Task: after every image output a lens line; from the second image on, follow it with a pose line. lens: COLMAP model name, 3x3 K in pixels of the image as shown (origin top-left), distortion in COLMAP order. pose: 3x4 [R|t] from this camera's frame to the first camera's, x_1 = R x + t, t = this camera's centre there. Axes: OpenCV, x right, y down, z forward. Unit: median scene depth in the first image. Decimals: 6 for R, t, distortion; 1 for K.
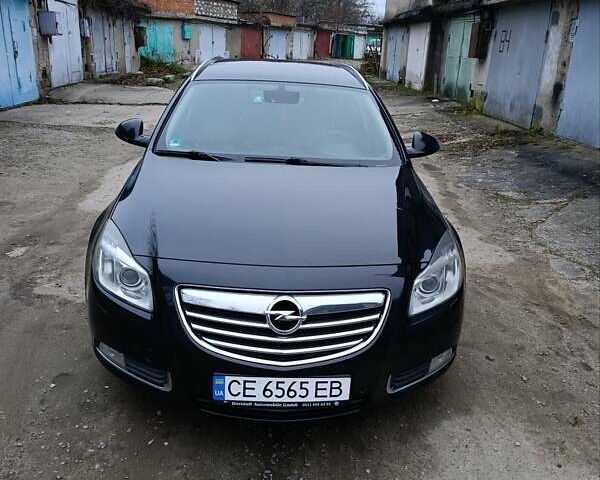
lens RADIAL K [[543.7, 0, 301.8], [0, 543.7, 239.5], [0, 0, 1]] dist [0.019912, 0.000000]
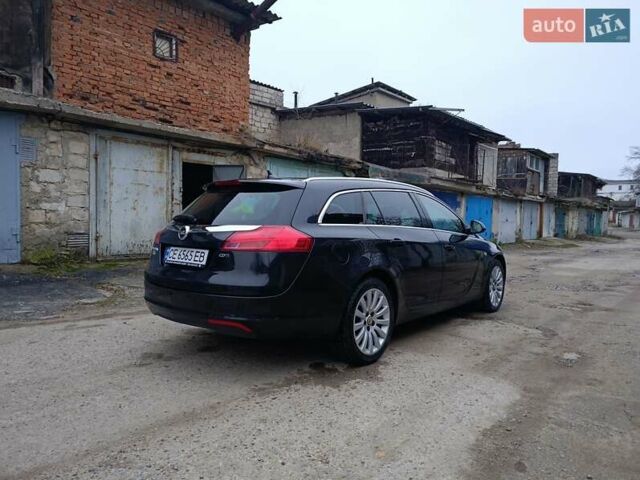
lens RADIAL K [[435.0, 0, 325.2], [0, 435.0, 243.4], [0, 0, 1]] dist [0.032453, -0.042863]
pose [[-0.729744, -0.096541, 0.676870, -0.663592], [0.177716, 0.929171, 0.324126, -0.504879], [-0.660220, 0.356820, -0.660900, 1.651059]]
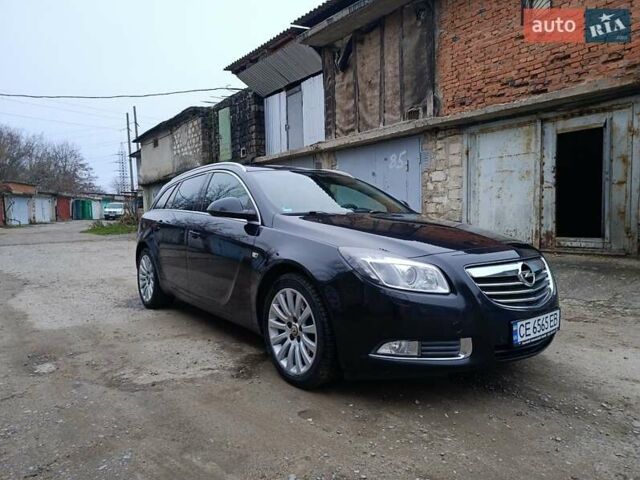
lens RADIAL K [[435.0, 0, 322.2], [0, 435.0, 244.1], [0, 0, 1]] dist [0.032453, -0.042863]
pose [[0.815045, -0.099180, 0.570846, -0.487701], [0.242947, 0.952945, -0.181309, 0.061600], [-0.526003, 0.286460, 0.800788, 0.139884]]
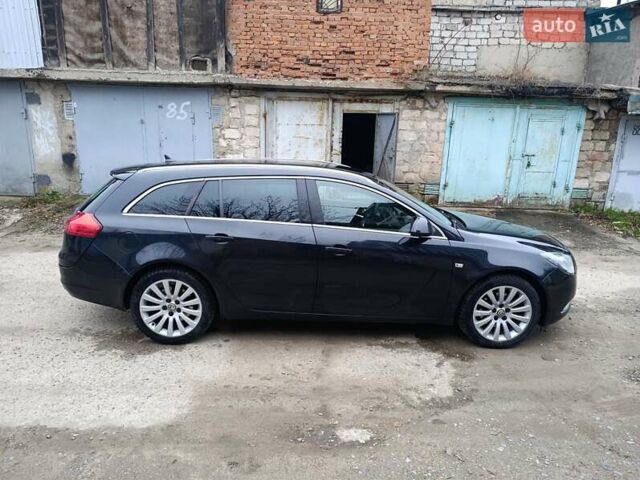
lens RADIAL K [[435.0, 0, 319.0], [0, 435.0, 241.5], [0, 0, 1]] dist [0.032453, -0.042863]
pose [[0.022887, -0.288592, 0.957179, -0.940621], [0.308979, 0.912598, 0.267763, -0.373844], [-0.950794, 0.289620, 0.110055, 0.815119]]
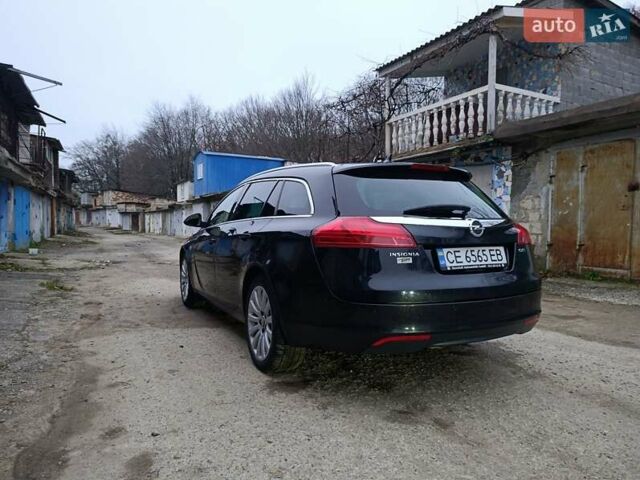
lens RADIAL K [[435.0, 0, 321.5], [0, 435.0, 241.5], [0, 0, 1]] dist [0.032453, -0.042863]
pose [[-0.910601, -0.036598, -0.411664, 0.313580], [-0.183855, 0.927954, 0.324188, -0.465081], [0.370141, 0.370892, -0.851725, 1.733365]]
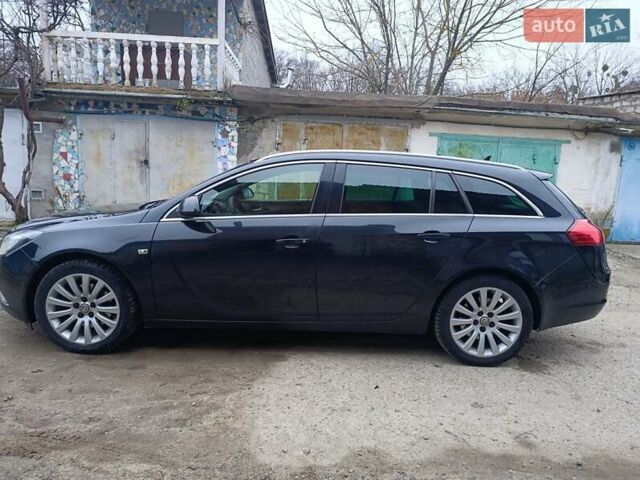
lens RADIAL K [[435.0, 0, 322.1], [0, 435.0, 238.6], [0, 0, 1]] dist [0.032453, -0.042863]
pose [[-0.043925, 0.099264, -0.994091, 0.767225], [-0.379121, 0.918962, 0.108514, -0.225562], [0.924304, 0.381647, -0.002733, 0.936500]]
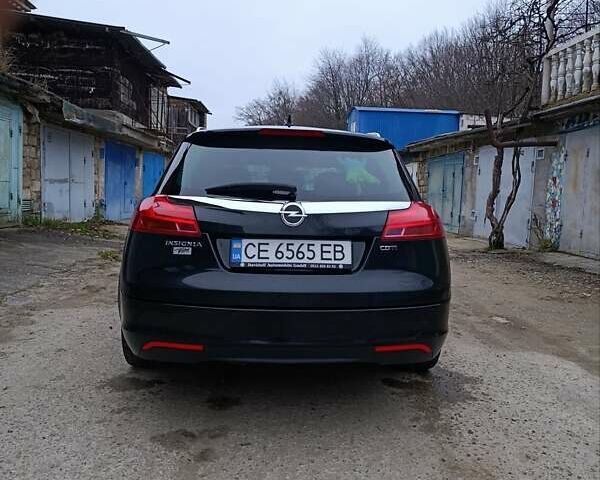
lens RADIAL K [[543.7, 0, 302.5], [0, 543.7, 240.1], [0, 0, 1]] dist [0.019912, 0.000000]
pose [[-0.997077, -0.076090, -0.006979, -0.072954], [-0.072057, 0.905969, 0.417167, -0.527695], [-0.025420, 0.416450, -0.908803, 1.803780]]
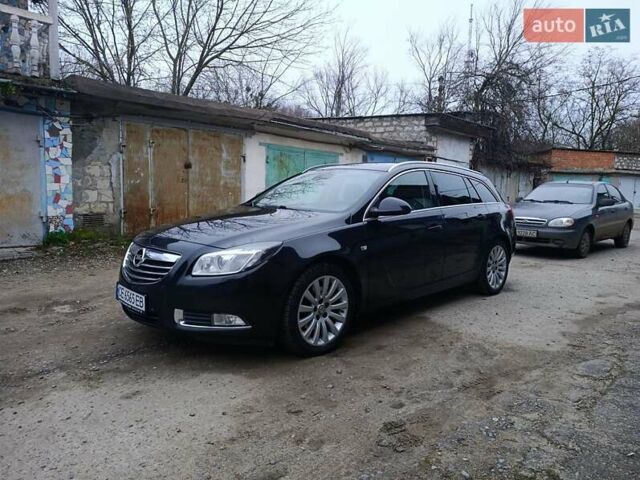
lens RADIAL K [[435.0, 0, 321.7], [0, 435.0, 231.1], [0, 0, 1]] dist [0.032453, -0.042863]
pose [[0.651998, 0.040519, -0.757137, 0.653884], [-0.248678, 0.954764, -0.163050, 0.061536], [0.716280, 0.294591, 0.632581, 0.200567]]
